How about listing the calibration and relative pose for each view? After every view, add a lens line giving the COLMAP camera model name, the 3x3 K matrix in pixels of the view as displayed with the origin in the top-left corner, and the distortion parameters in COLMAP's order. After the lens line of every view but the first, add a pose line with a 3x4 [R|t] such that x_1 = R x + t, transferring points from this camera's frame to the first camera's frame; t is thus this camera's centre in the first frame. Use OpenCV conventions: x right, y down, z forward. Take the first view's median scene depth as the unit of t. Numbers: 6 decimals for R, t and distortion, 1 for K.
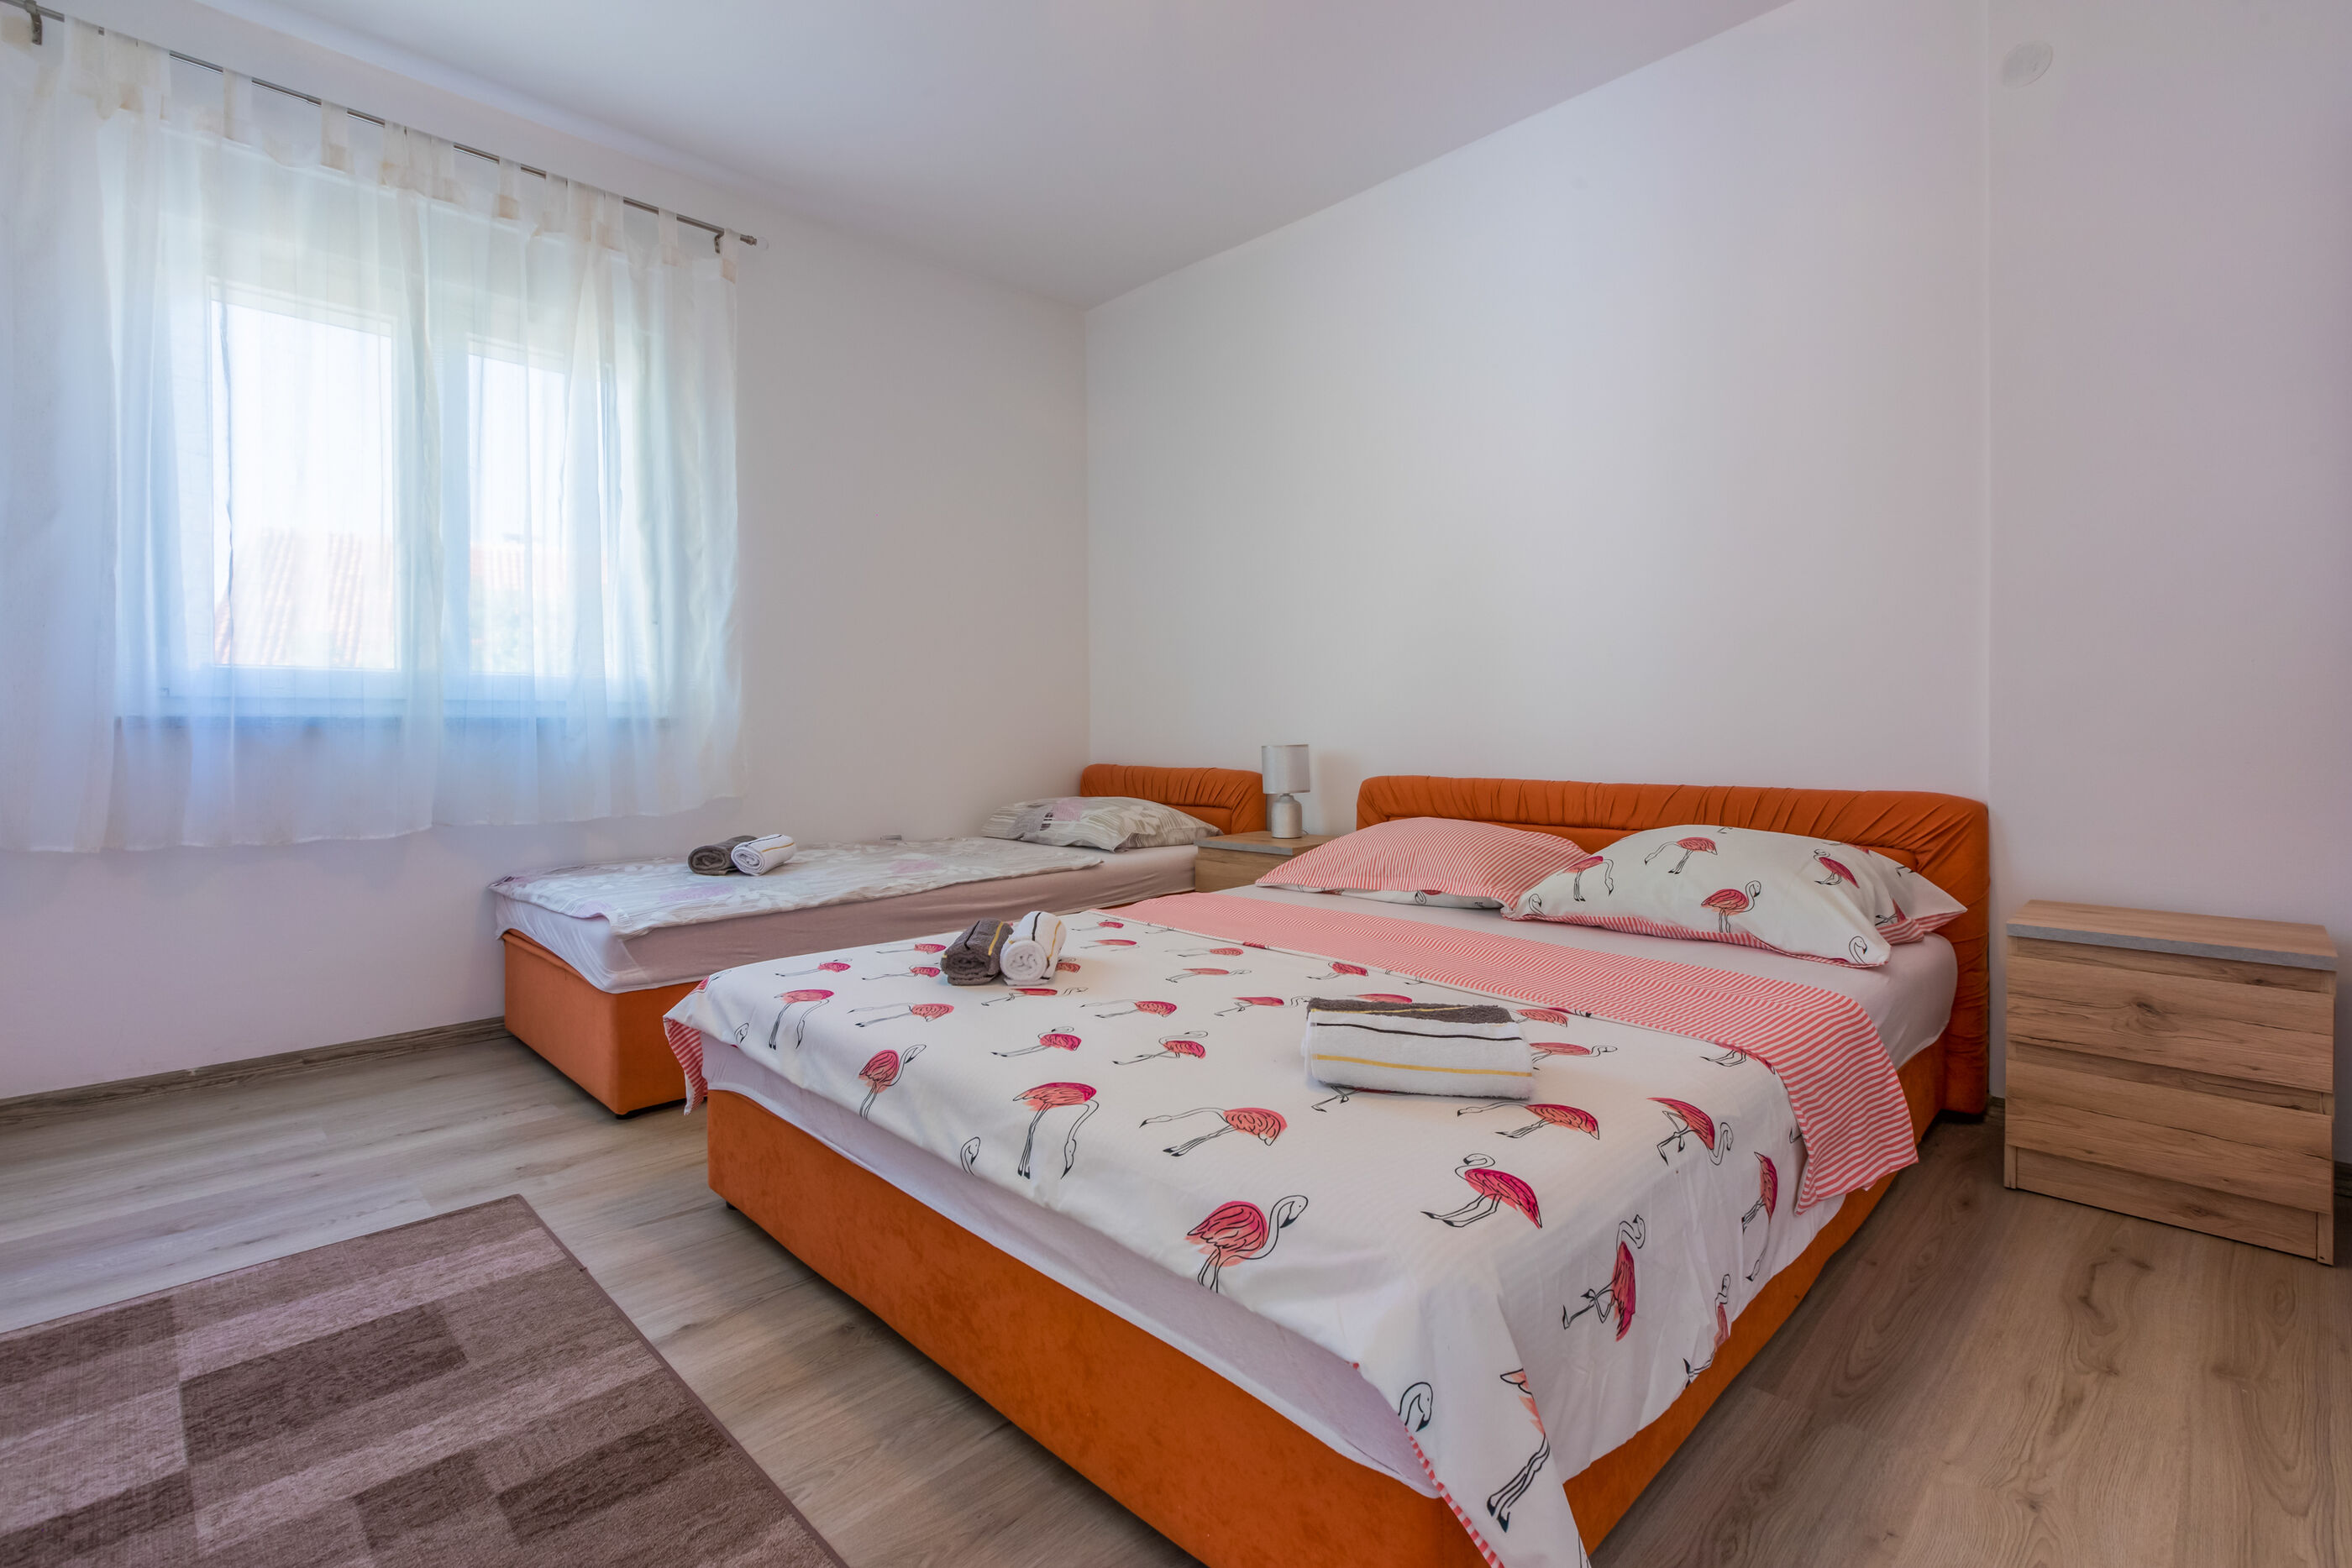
lens RADIAL K [[1076.2, 0, 1178.1], [0, 1076.2, 716.3], [0, 0, 1]] dist [0.013965, -0.000242]
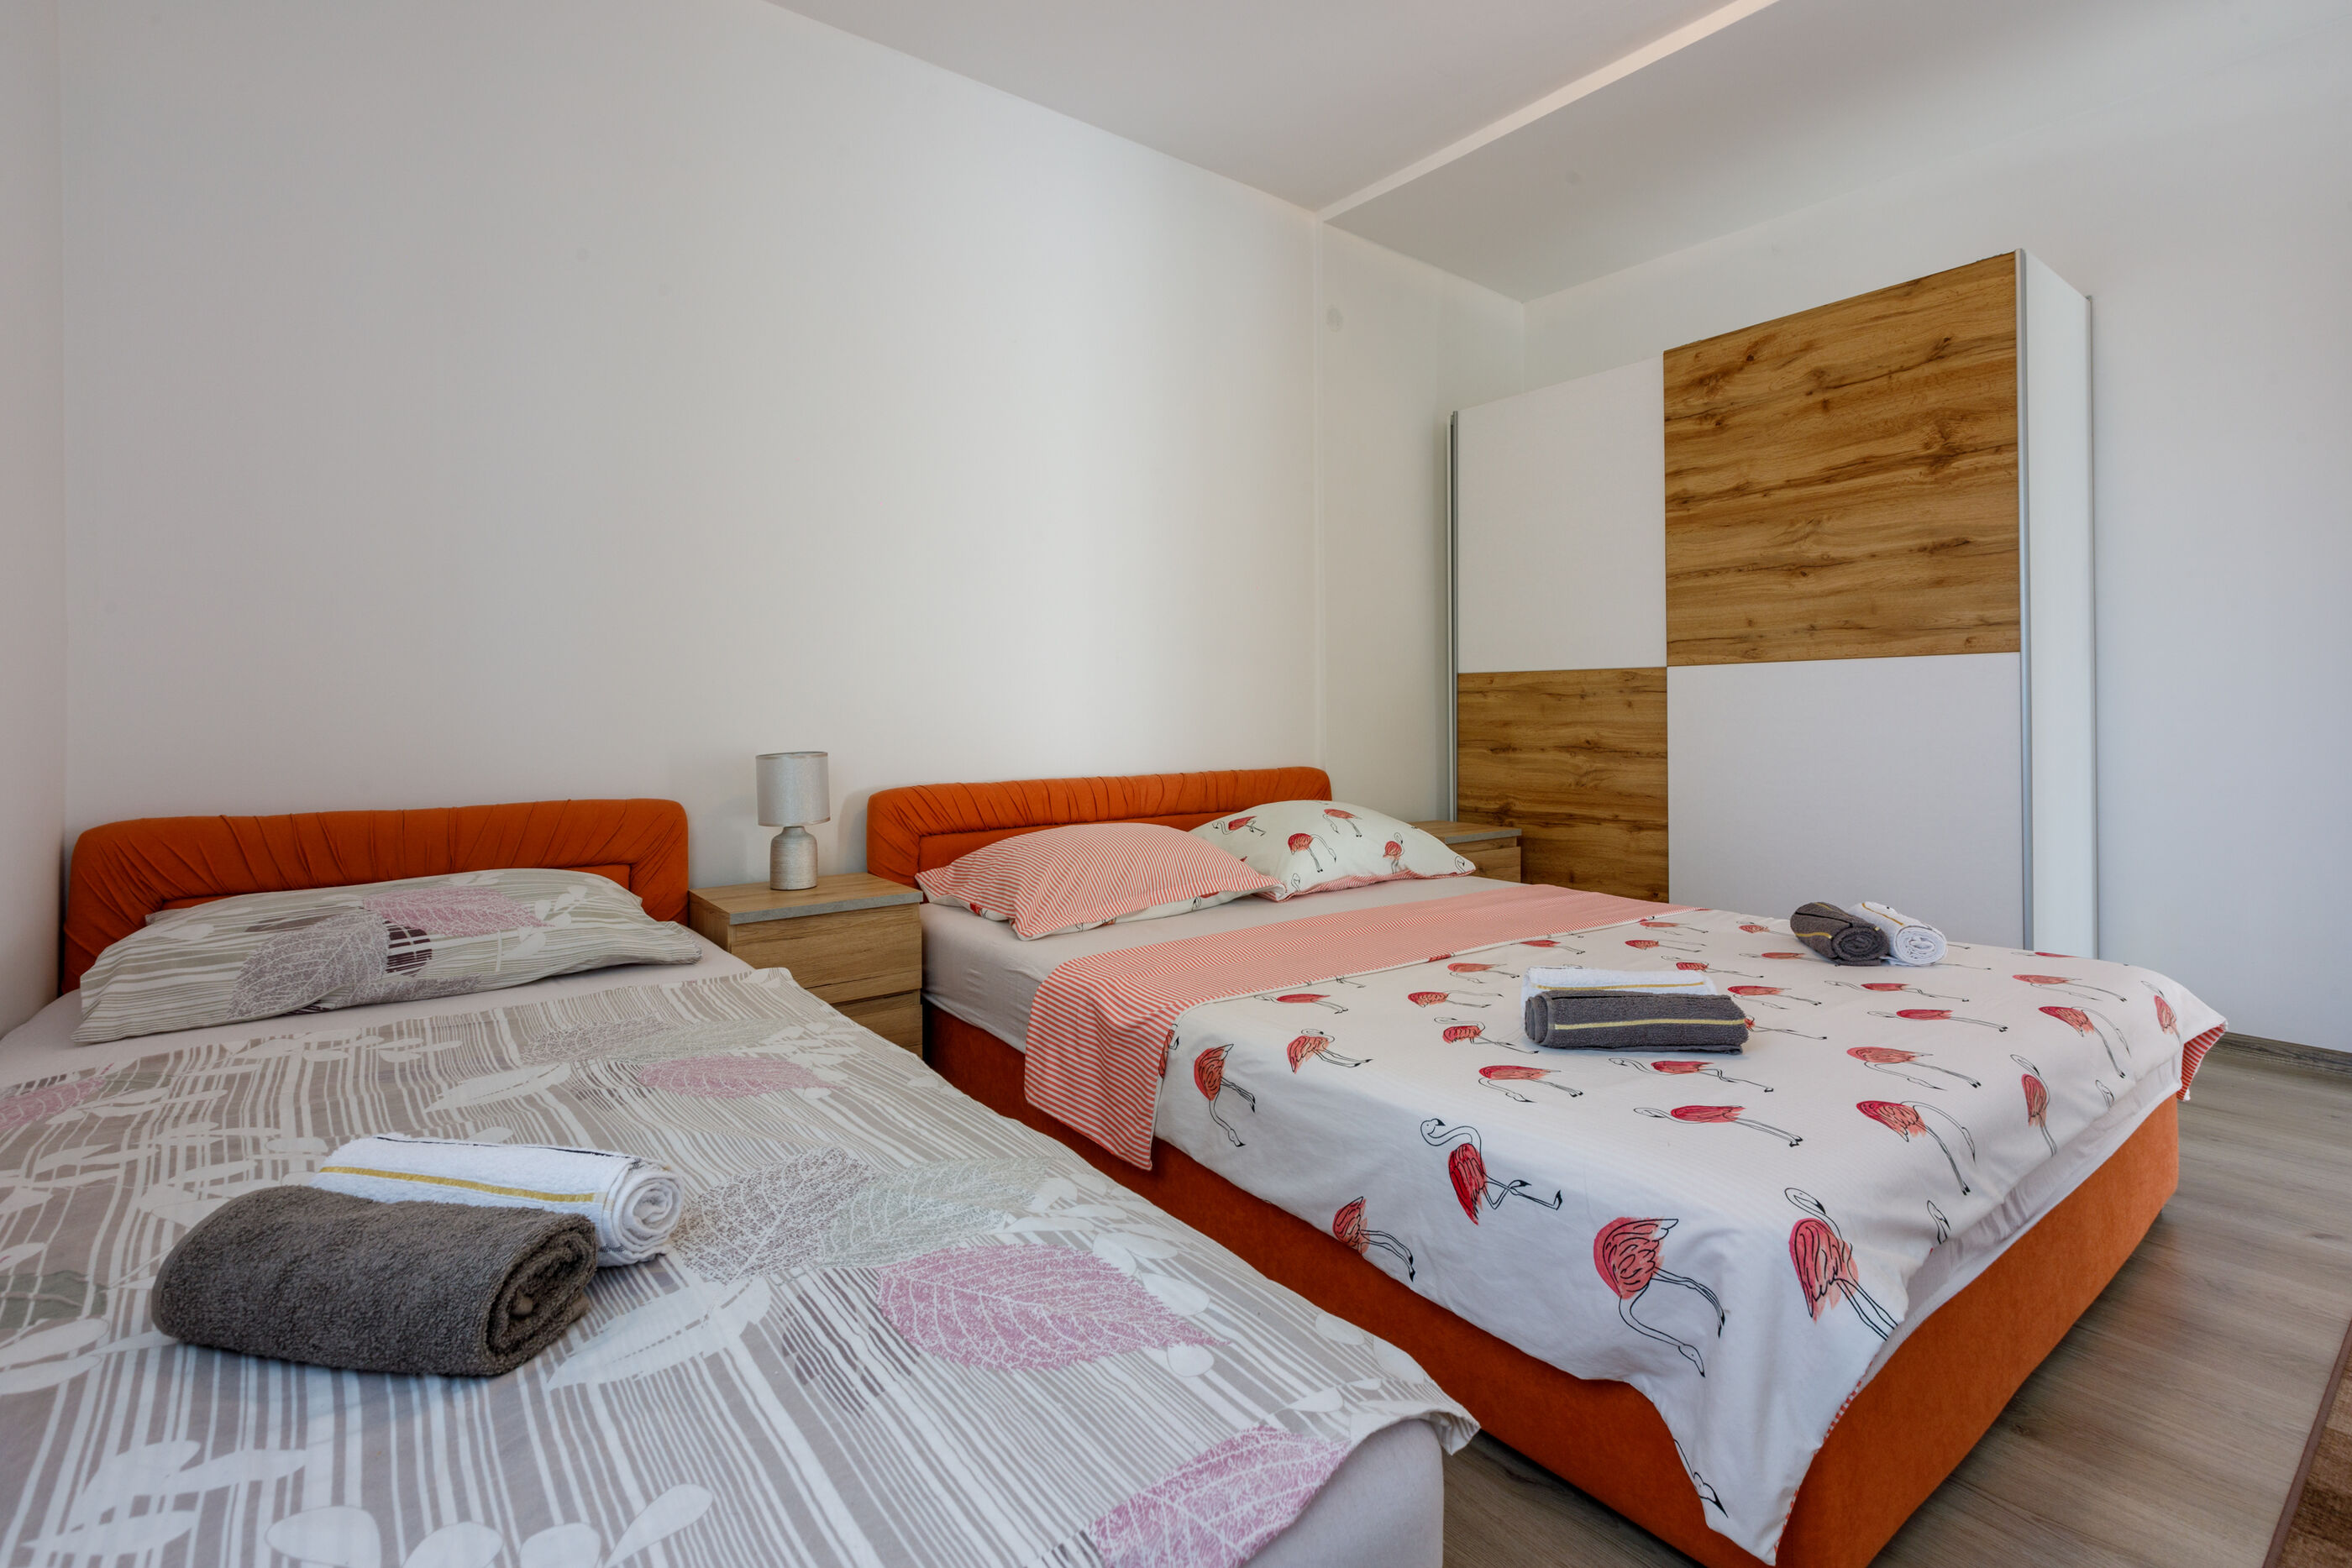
lens RADIAL K [[1076.2, 0, 1178.1], [0, 1076.2, 716.3], [0, 0, 1]] dist [0.013965, -0.000242]
pose [[0.119250, 0.001415, 0.992863, -0.874655], [-0.009640, 0.999954, -0.000268, 0.004935], [-0.992818, -0.009539, 0.119258, 1.102646]]
